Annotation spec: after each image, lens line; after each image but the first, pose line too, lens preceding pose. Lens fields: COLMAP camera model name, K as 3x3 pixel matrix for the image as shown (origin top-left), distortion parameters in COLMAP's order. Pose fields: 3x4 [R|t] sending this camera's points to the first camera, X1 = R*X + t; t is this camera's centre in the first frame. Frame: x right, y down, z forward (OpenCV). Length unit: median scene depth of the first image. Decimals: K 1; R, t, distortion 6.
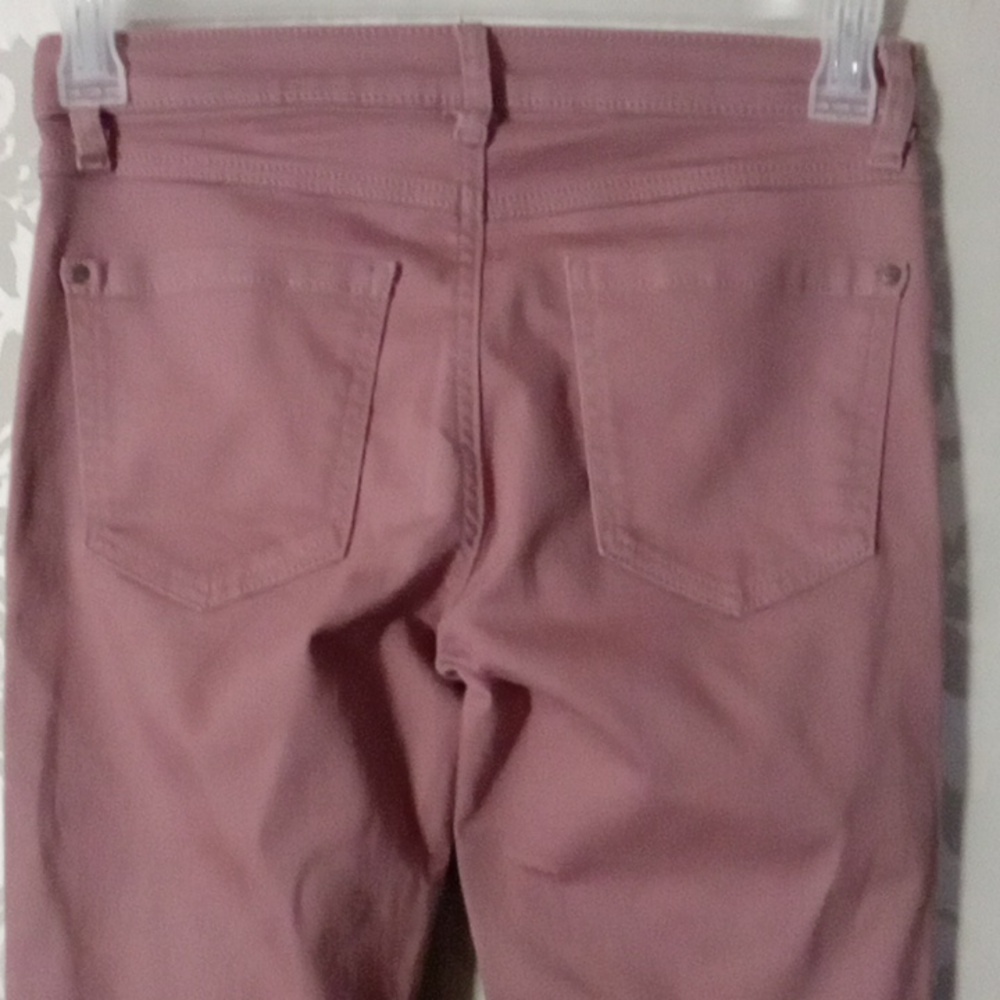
lens RADIAL K [[1474.8, 0, 500.0], [0, 1474.8, 500.0], [0, 0, 1]] dist [0.029918, -0.039434]
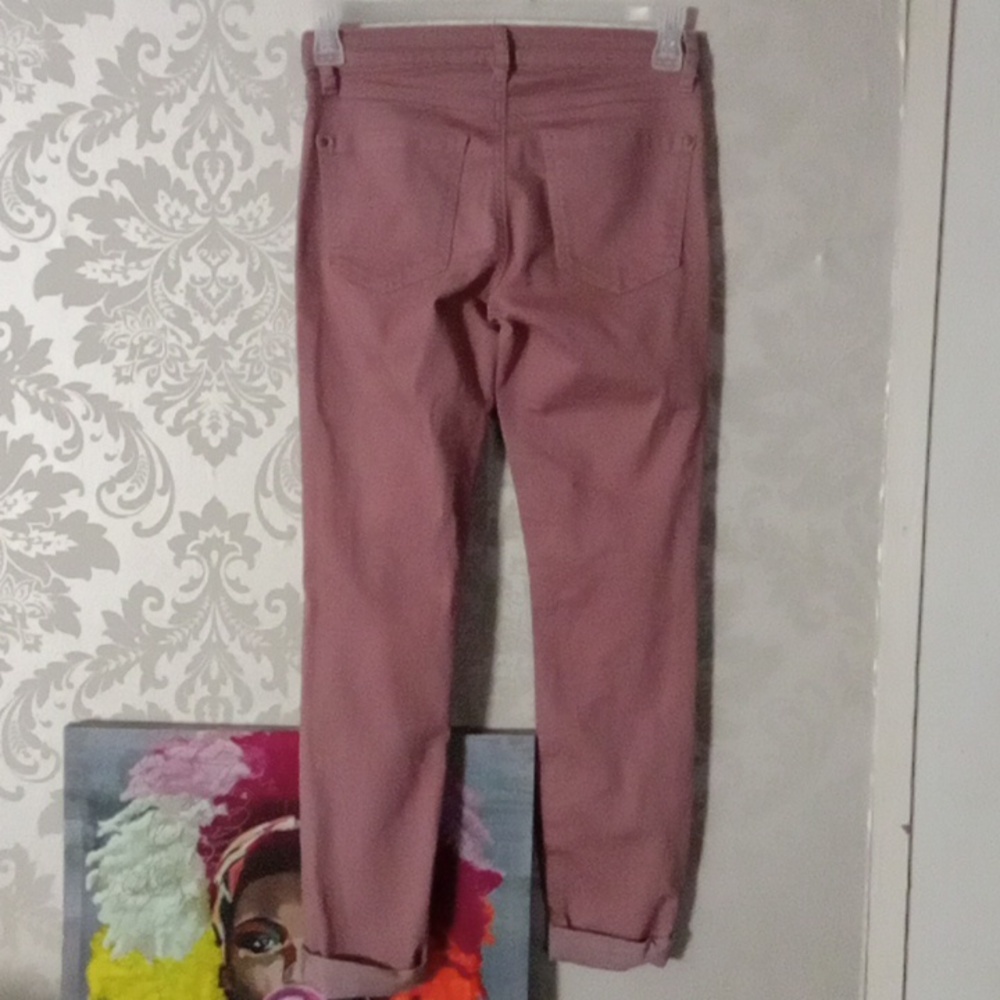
lens RADIAL K [[1474.8, 0, 500.0], [0, 1474.8, 500.0], [0, 0, 1]] dist [0.029918, -0.039434]
pose [[0.999622, -0.012120, 0.024661, -0.082222], [0.009535, 0.994702, 0.102356, 0.158093], [-0.025771, -0.102082, 0.994442, -1.278119]]
